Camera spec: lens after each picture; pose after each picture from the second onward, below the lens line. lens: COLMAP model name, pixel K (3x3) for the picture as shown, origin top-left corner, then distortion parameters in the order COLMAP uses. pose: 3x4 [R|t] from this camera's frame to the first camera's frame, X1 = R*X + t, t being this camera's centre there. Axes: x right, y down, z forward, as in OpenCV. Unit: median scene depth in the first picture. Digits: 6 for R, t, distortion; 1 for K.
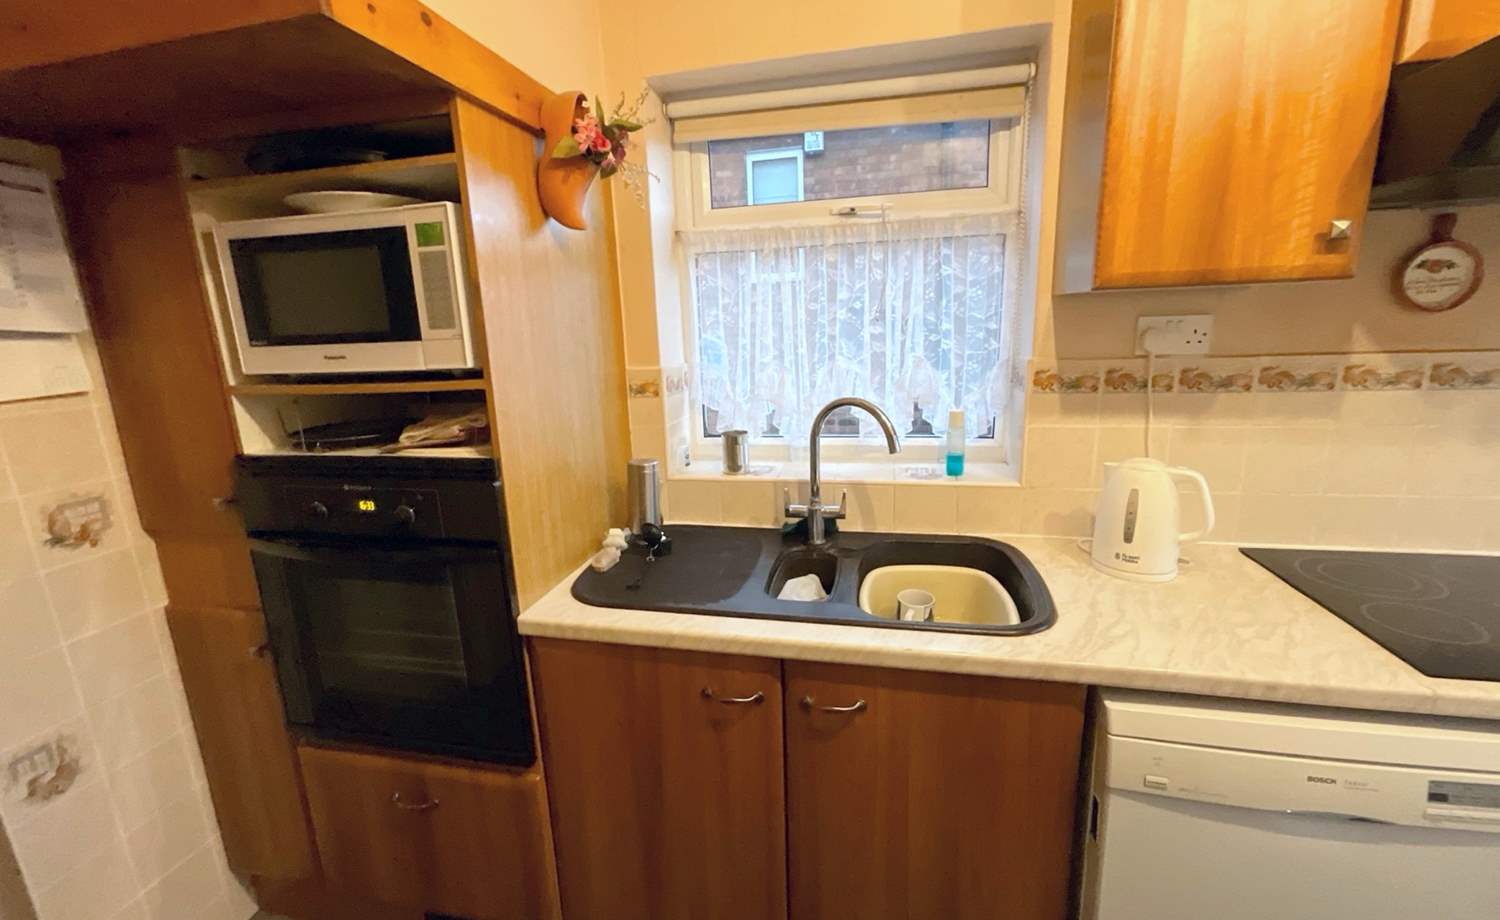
lens RADIAL K [[618.3, 0, 749.3], [0, 618.3, 462.1], [0, 0, 1]] dist [-0.001908, 0.000716]
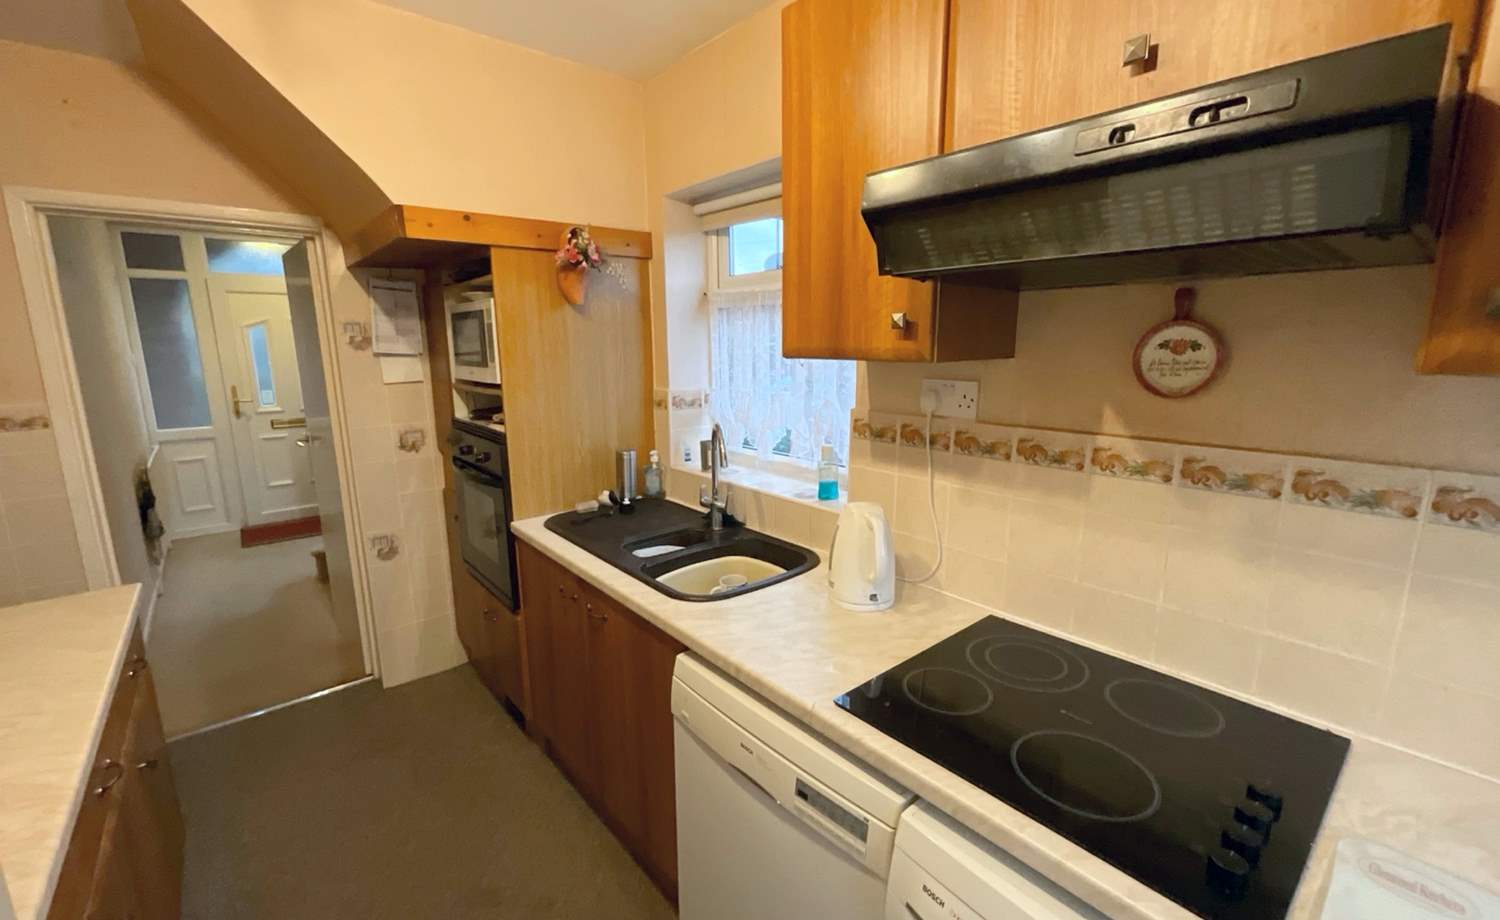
lens RADIAL K [[618.3, 0, 754.9], [0, 618.3, 463.5], [0, 0, 1]] dist [-0.001908, 0.000716]
pose [[0.798988, 0.148099, -0.582825, 1.115362], [-0.151946, 0.987469, 0.042621, -0.094503], [0.581834, 0.054505, 0.811479, -0.054333]]
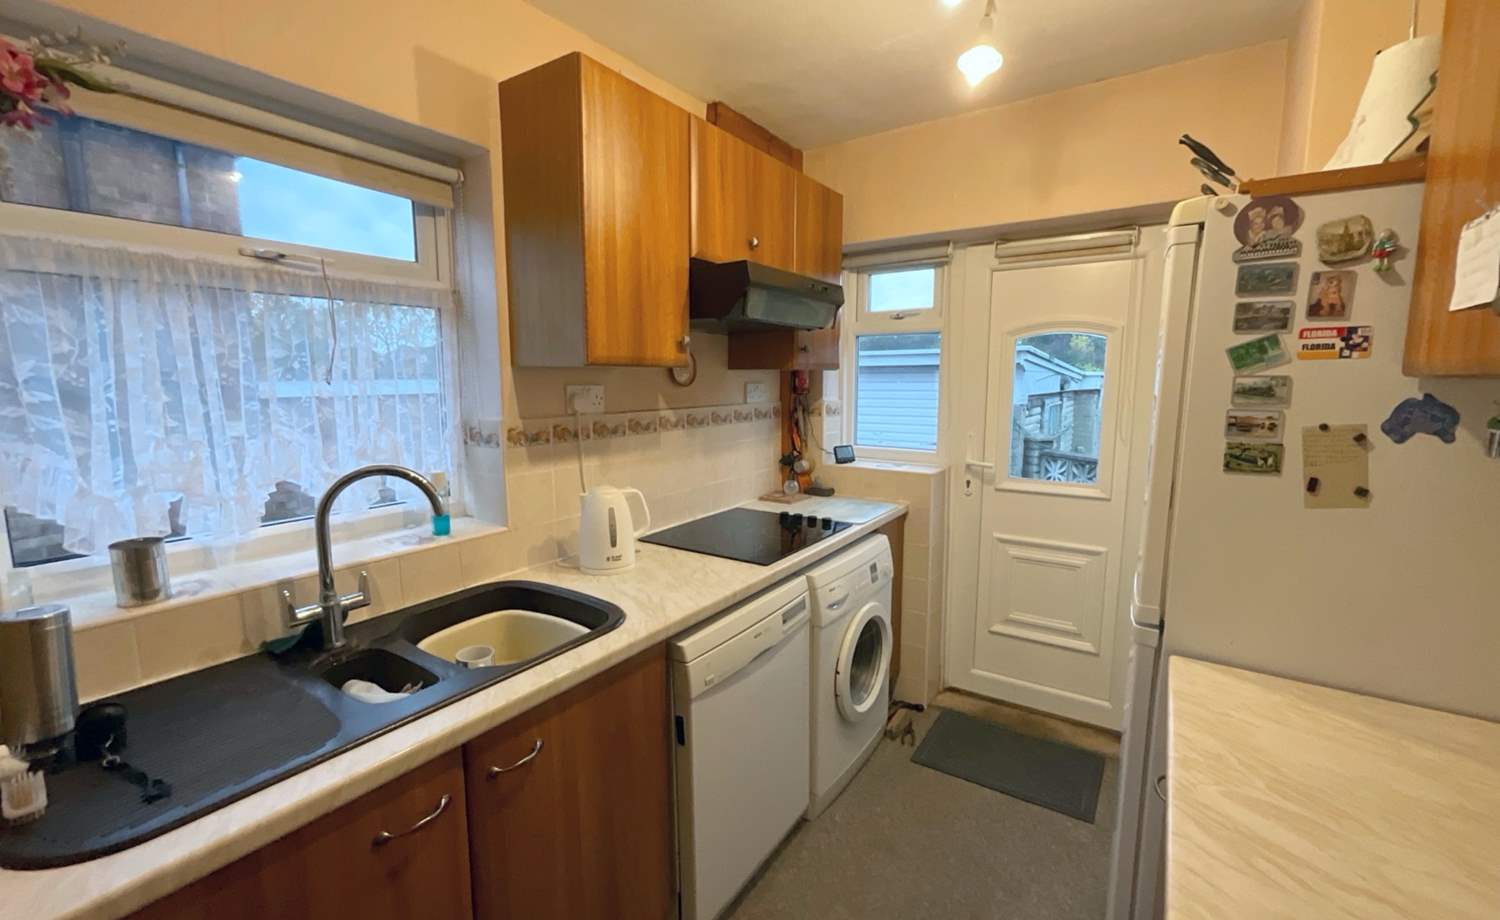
lens RADIAL K [[618.3, 0, 748.9], [0, 618.3, 461.6], [0, 0, 1]] dist [-0.001908, 0.000716]
pose [[0.366685, -0.091457, 0.925839, -0.514708], [0.193059, 0.980974, 0.020441, -0.025037], [-0.910094, 0.171246, 0.377365, 0.167473]]
